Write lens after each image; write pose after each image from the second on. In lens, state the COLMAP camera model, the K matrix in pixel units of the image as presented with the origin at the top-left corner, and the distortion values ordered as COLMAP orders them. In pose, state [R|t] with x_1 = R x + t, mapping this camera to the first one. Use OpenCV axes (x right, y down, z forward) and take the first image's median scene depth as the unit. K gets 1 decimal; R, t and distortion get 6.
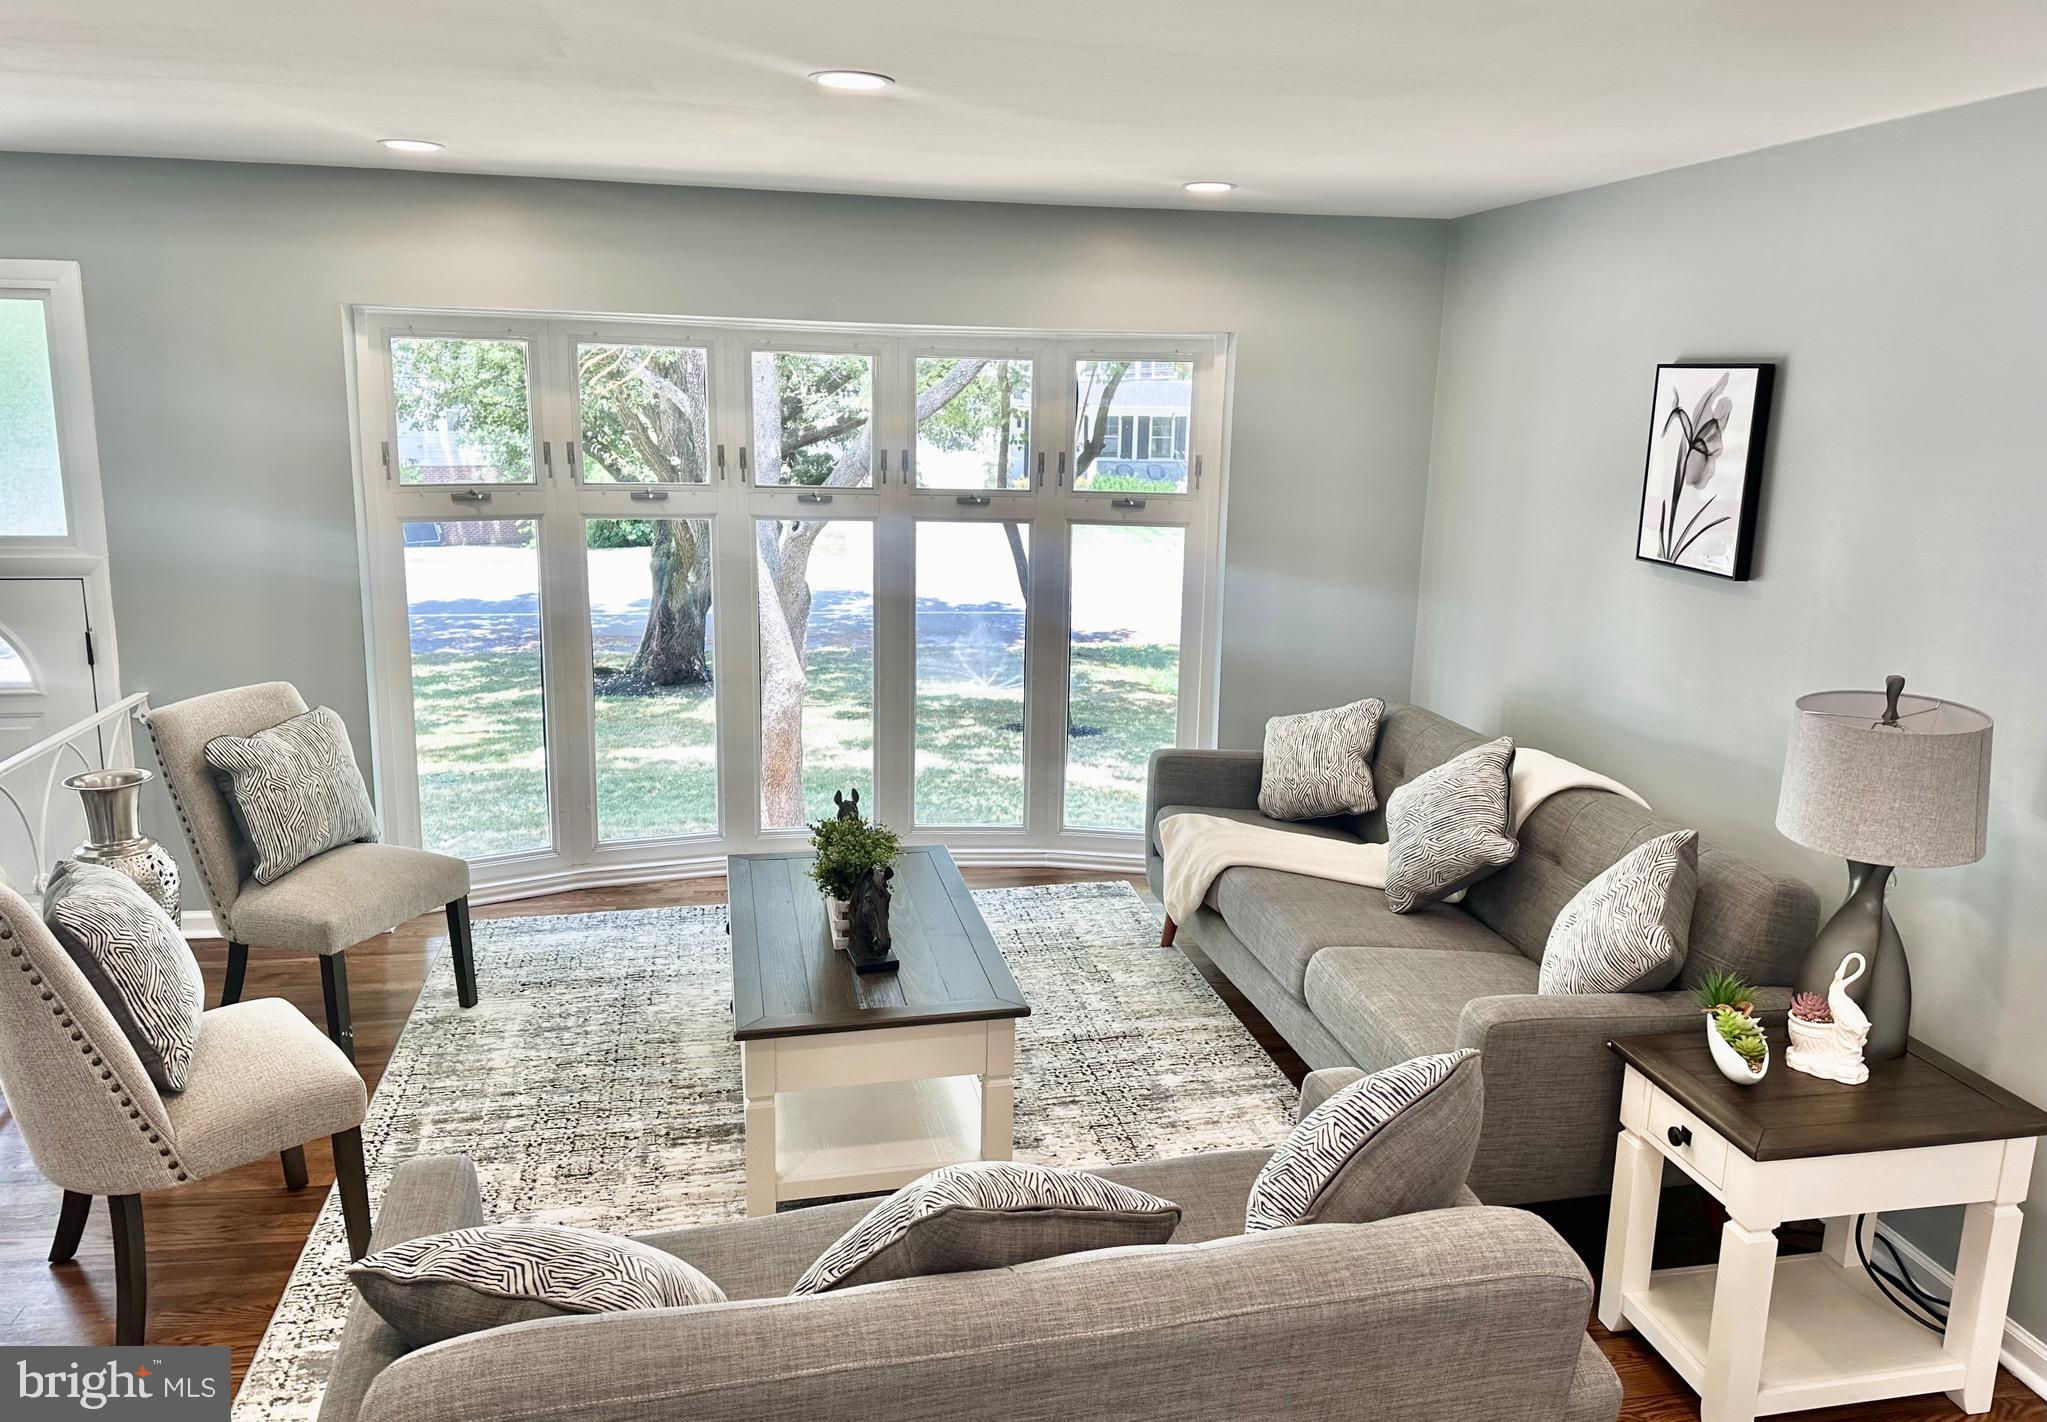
lens RADIAL K [[1452.4, 0, 1025.1], [0, 1452.4, 662.5], [0, 0, 1]] dist [0.090872, -0.104100]
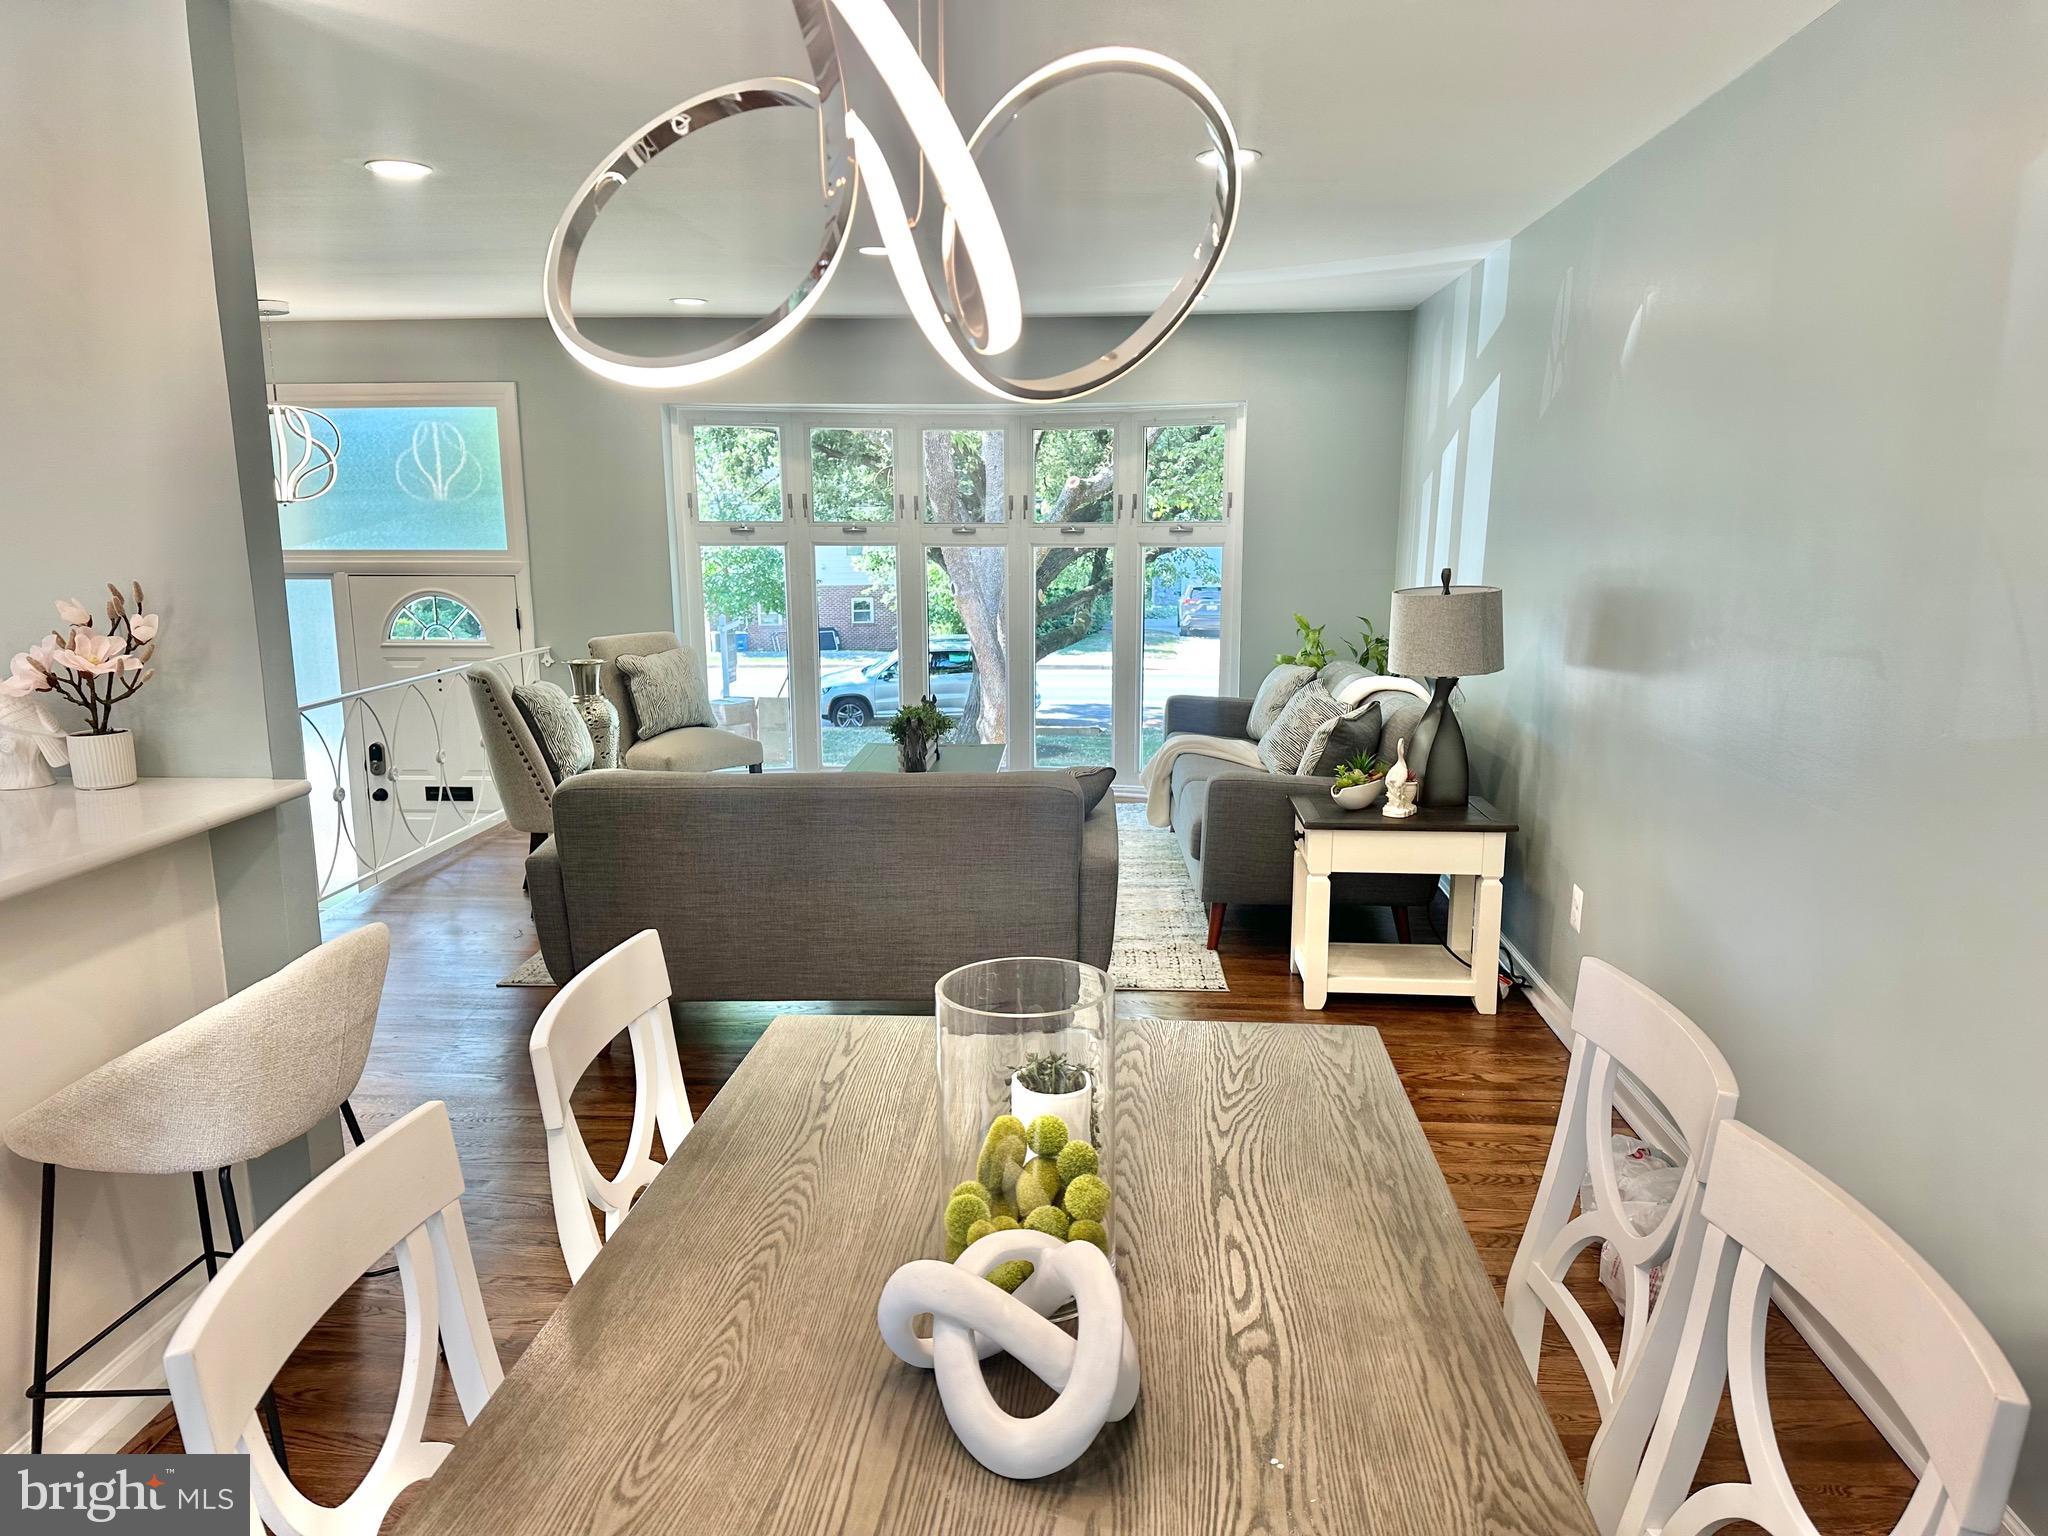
lens RADIAL K [[1416.0, 0, 1024.0], [0, 1416.0, 768.0], [0, 0, 1]] dist [0.130263, -0.184426]
pose [[0.967008, 0.025089, -0.253509, 0.335255], [-0.028469, 0.999548, -0.009669, 0.162405], [0.253152, 0.016567, 0.967285, -0.416915]]
